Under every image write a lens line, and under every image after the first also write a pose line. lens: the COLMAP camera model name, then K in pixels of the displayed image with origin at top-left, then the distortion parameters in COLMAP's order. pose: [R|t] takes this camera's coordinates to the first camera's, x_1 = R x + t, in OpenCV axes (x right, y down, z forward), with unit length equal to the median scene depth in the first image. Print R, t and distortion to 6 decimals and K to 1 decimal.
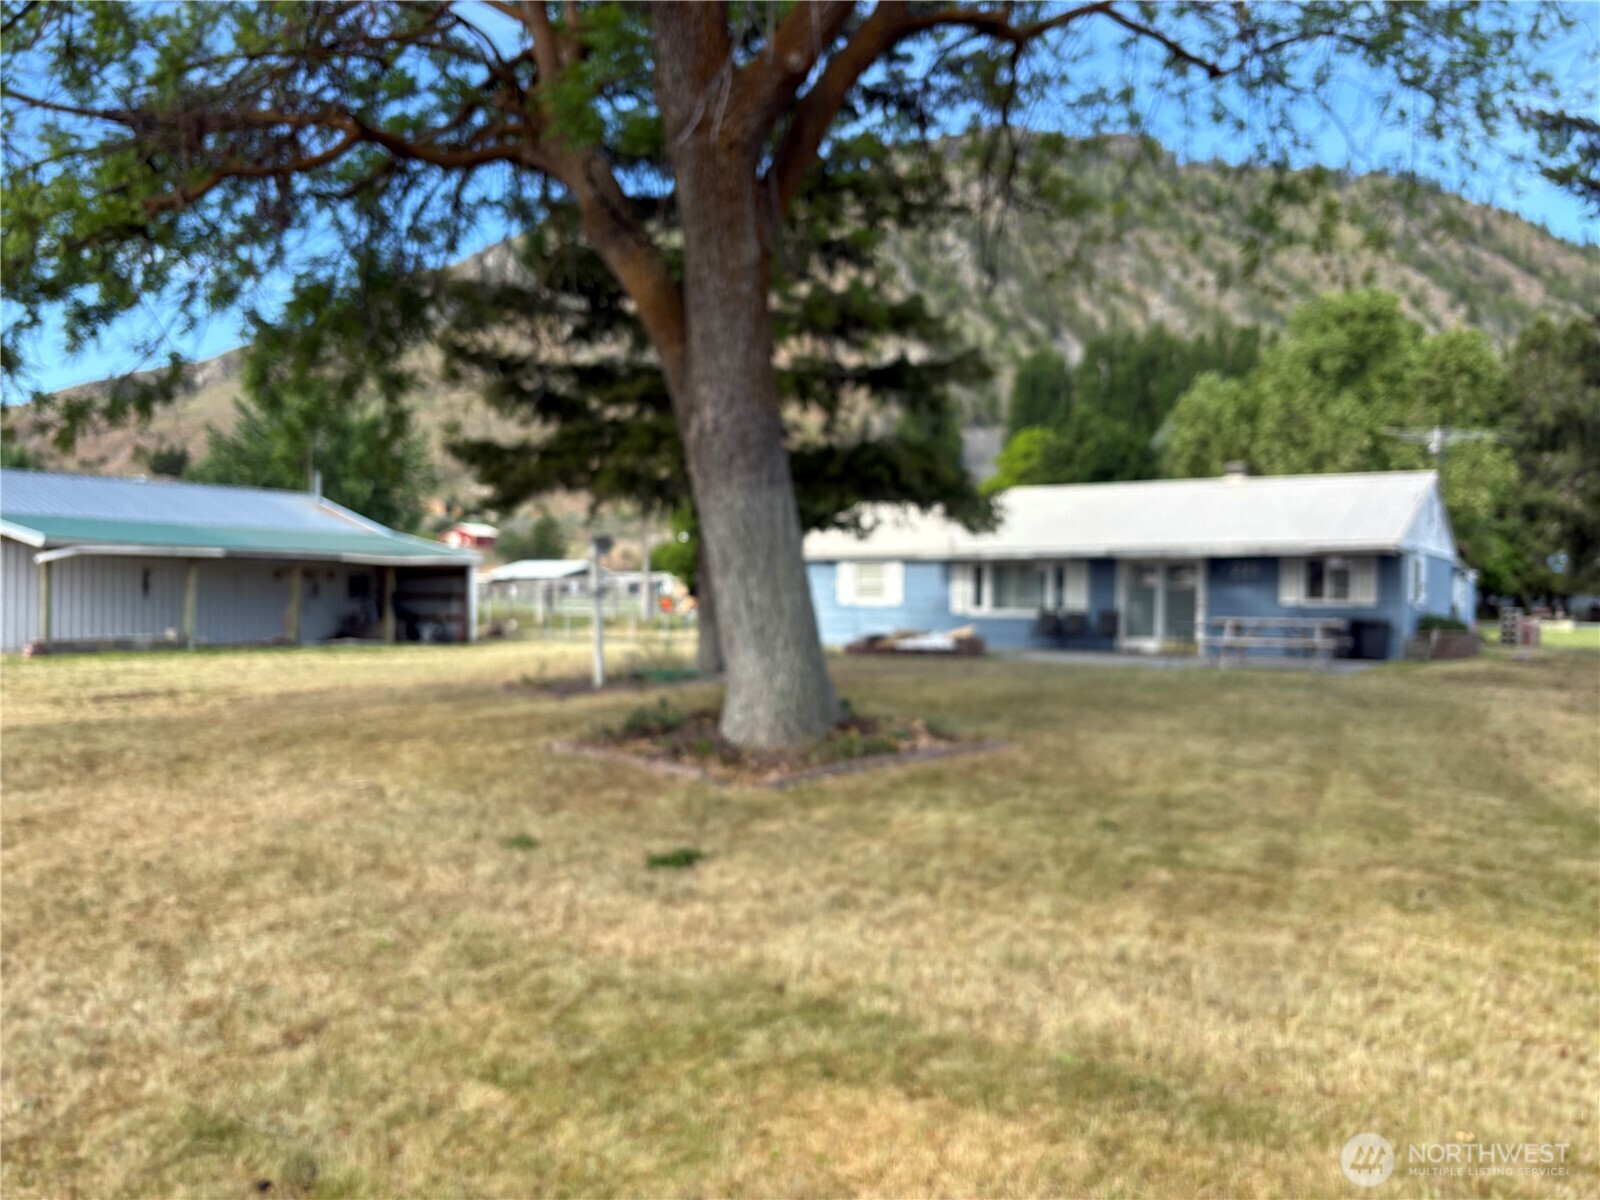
lens RADIAL K [[1218.9, 0, 800.0], [0, 1218.9, 600.0], [0, 0, 1]] dist [0.009098, -0.001305]
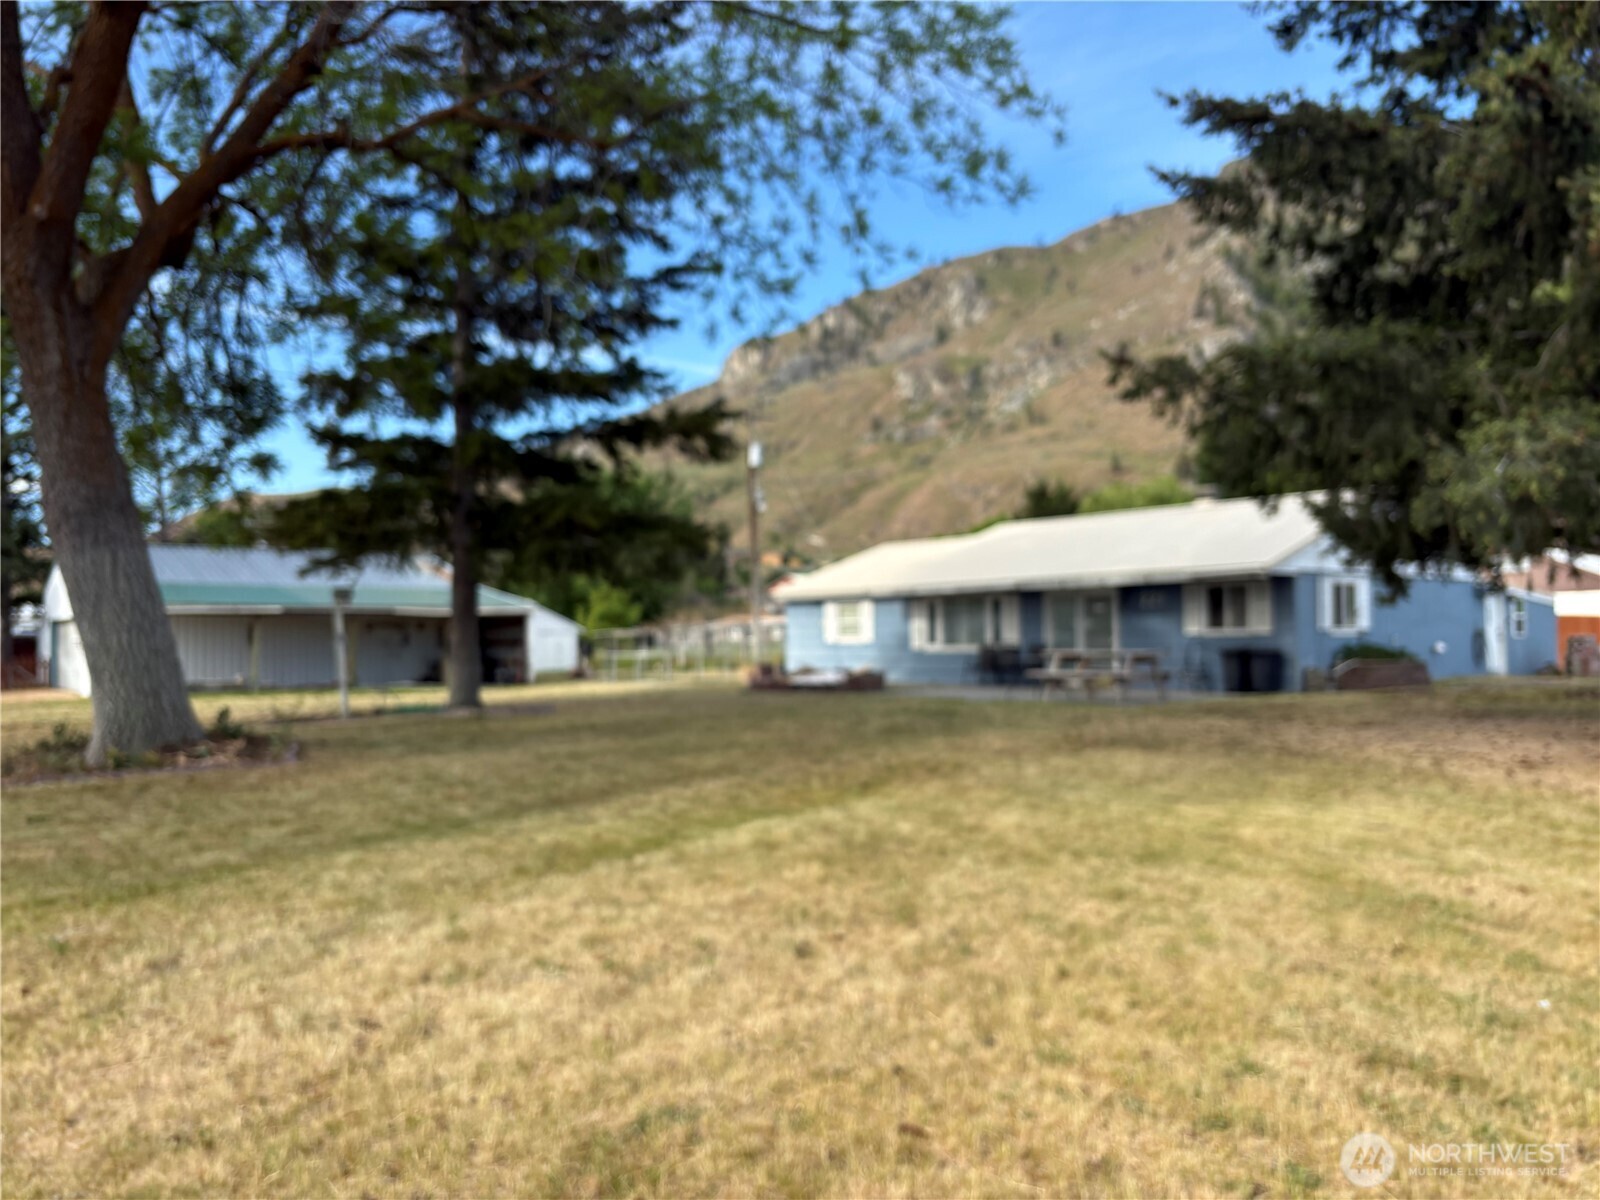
lens RADIAL K [[1239.9, 0, 800.0], [0, 1239.9, 600.0], [0, 0, 1]] dist [-0.006102, -0.002749]
pose [[0.954693, -0.028980, -0.296179, 0.356883], [0.018200, 0.999070, -0.039092, 0.008488], [0.297037, 0.031930, 0.954332, -0.003962]]
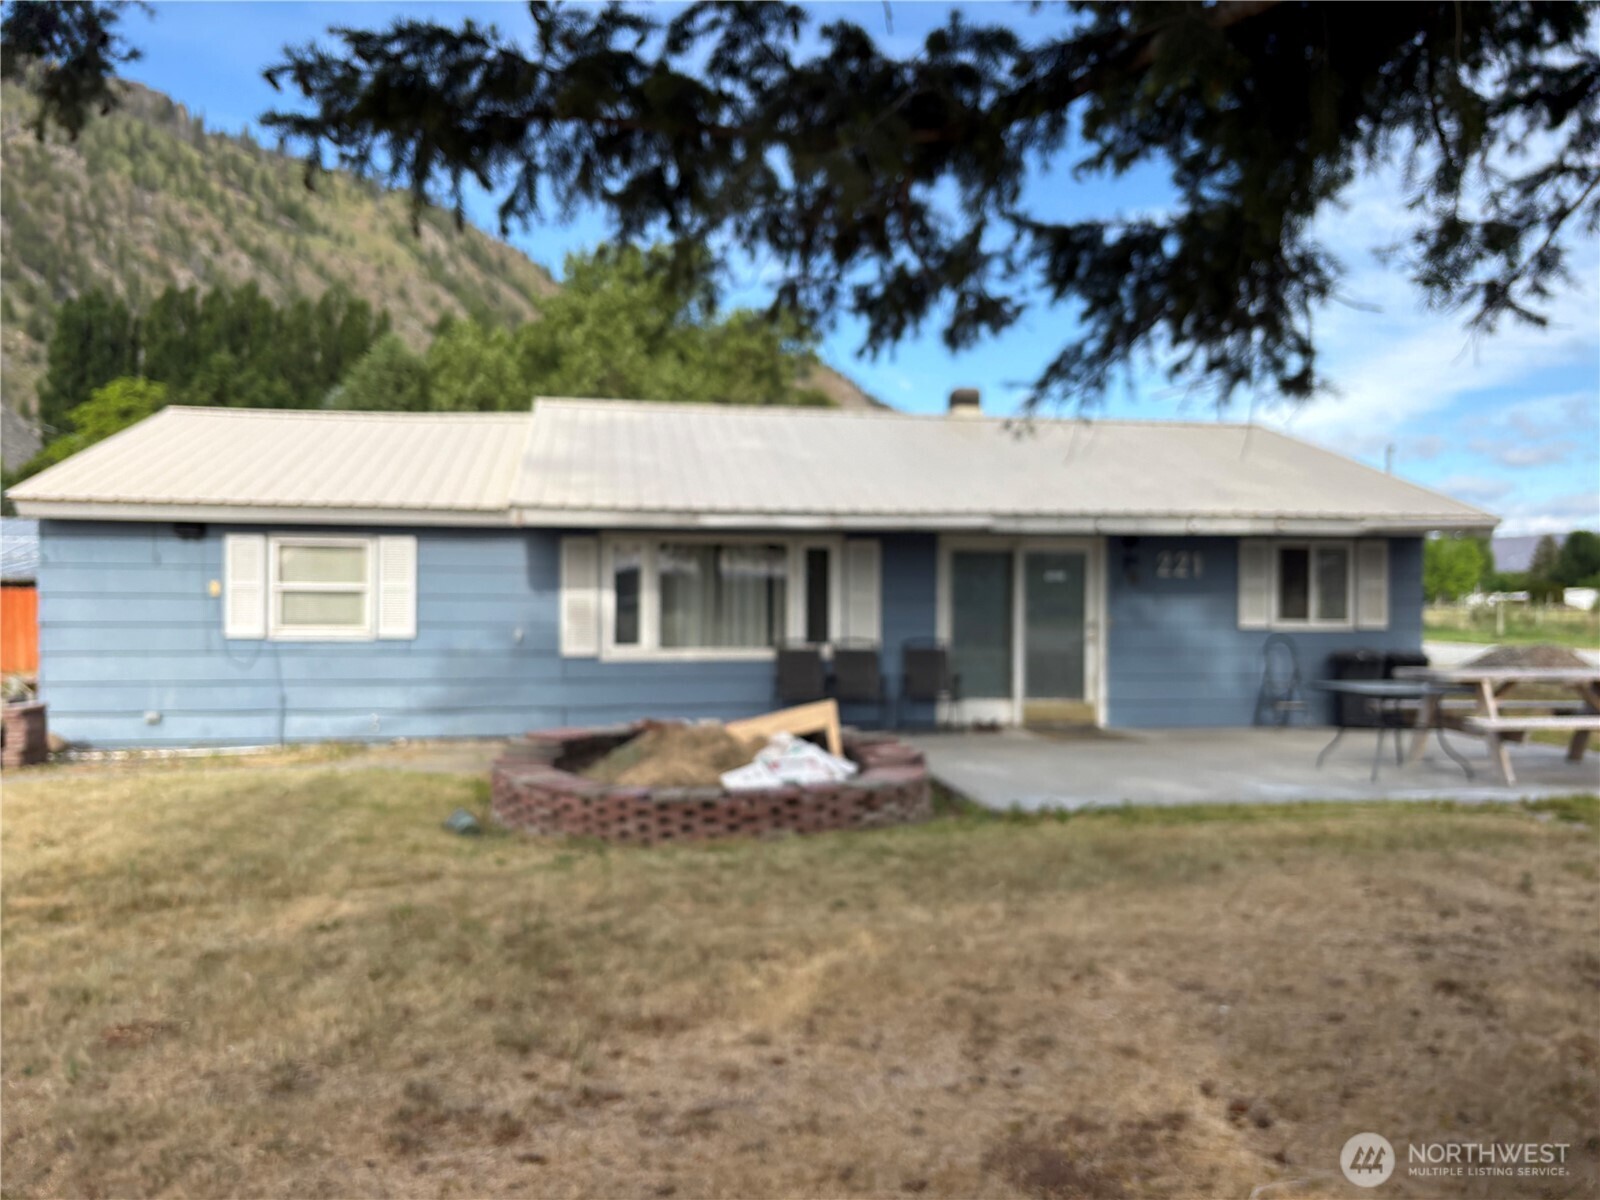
lens RADIAL K [[1239.9, 0, 800.0], [0, 1239.9, 600.0], [0, 0, 1]] dist [-0.006102, -0.002749]
pose [[0.732347, -0.004590, 0.680916, -0.110957], [0.006055, 0.999982, 0.000228, -0.009477], [-0.680905, 0.003956, 0.732361, 0.660136]]
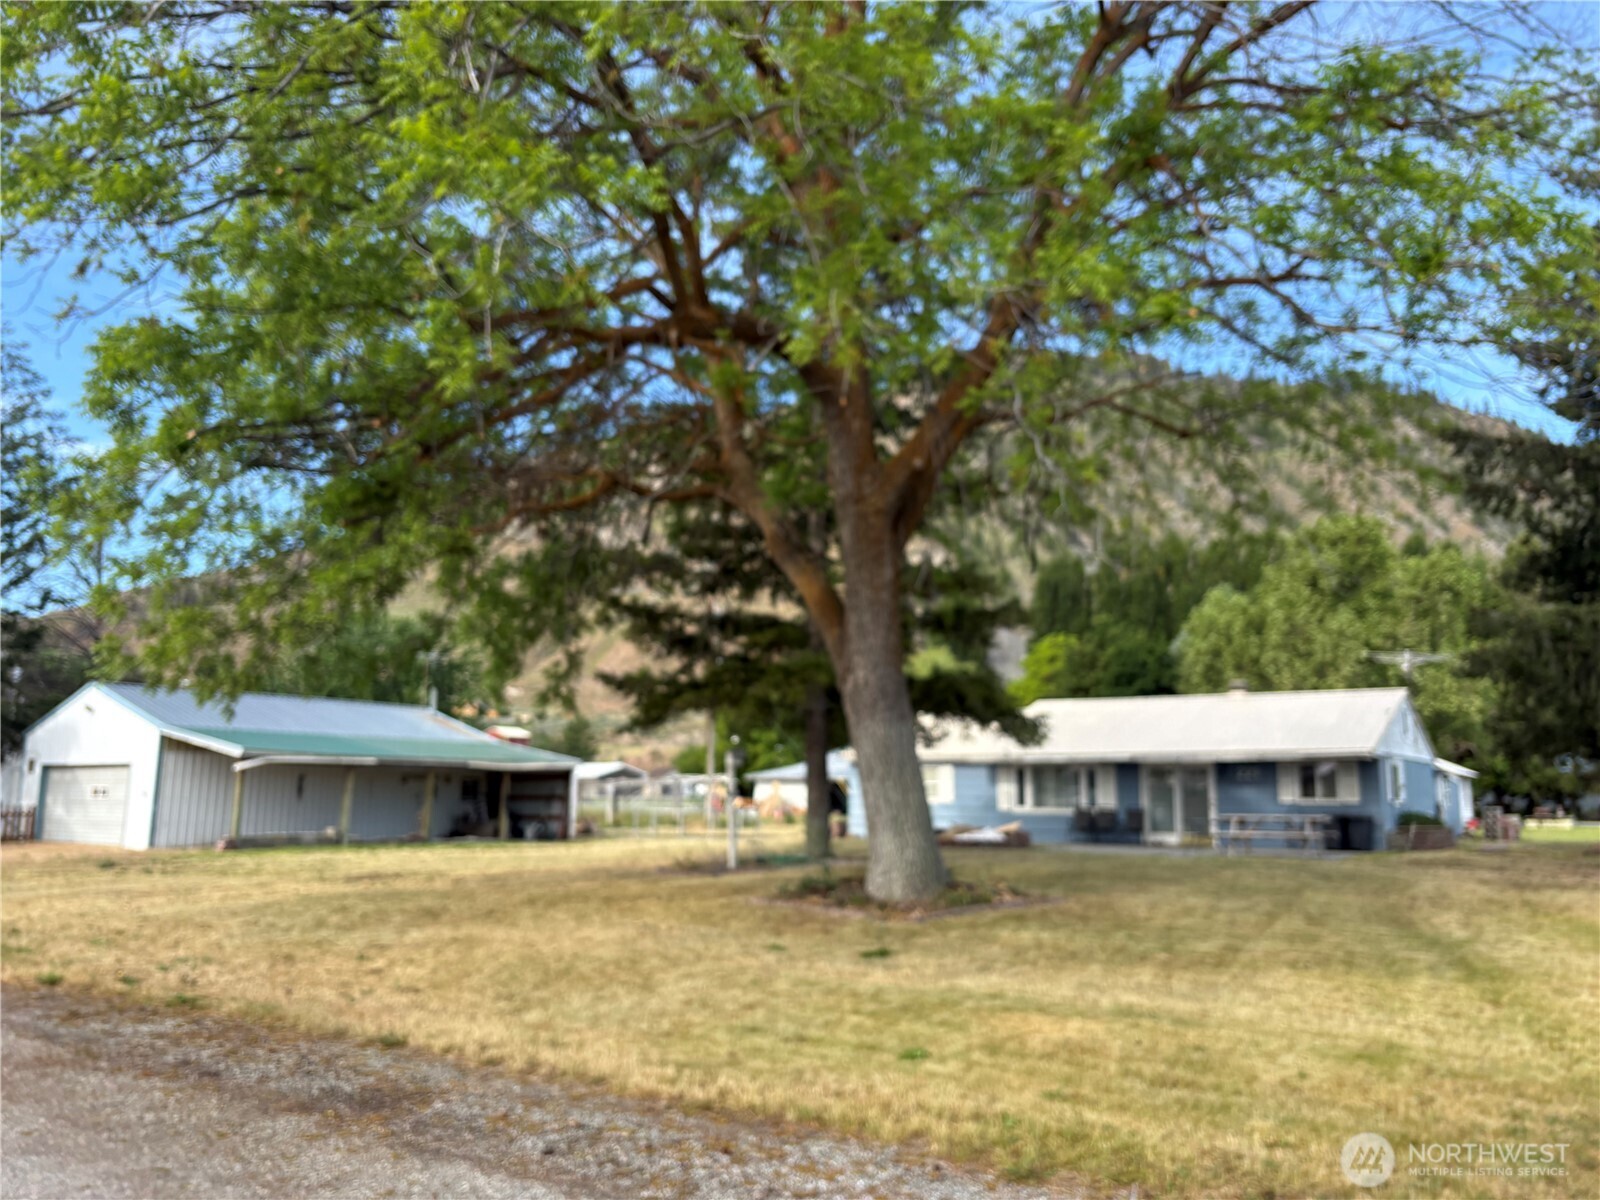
lens RADIAL K [[1217.0, 0, 824.3], [0, 1217.0, 586.3], [0, 0, 1]] dist [0.010166, 0.001186]
pose [[0.999995, -0.003057, -0.000010, -0.040689], [0.003009, 0.984790, -0.173722, 0.000824], [0.000541, 0.173721, 0.984795, -0.175038]]
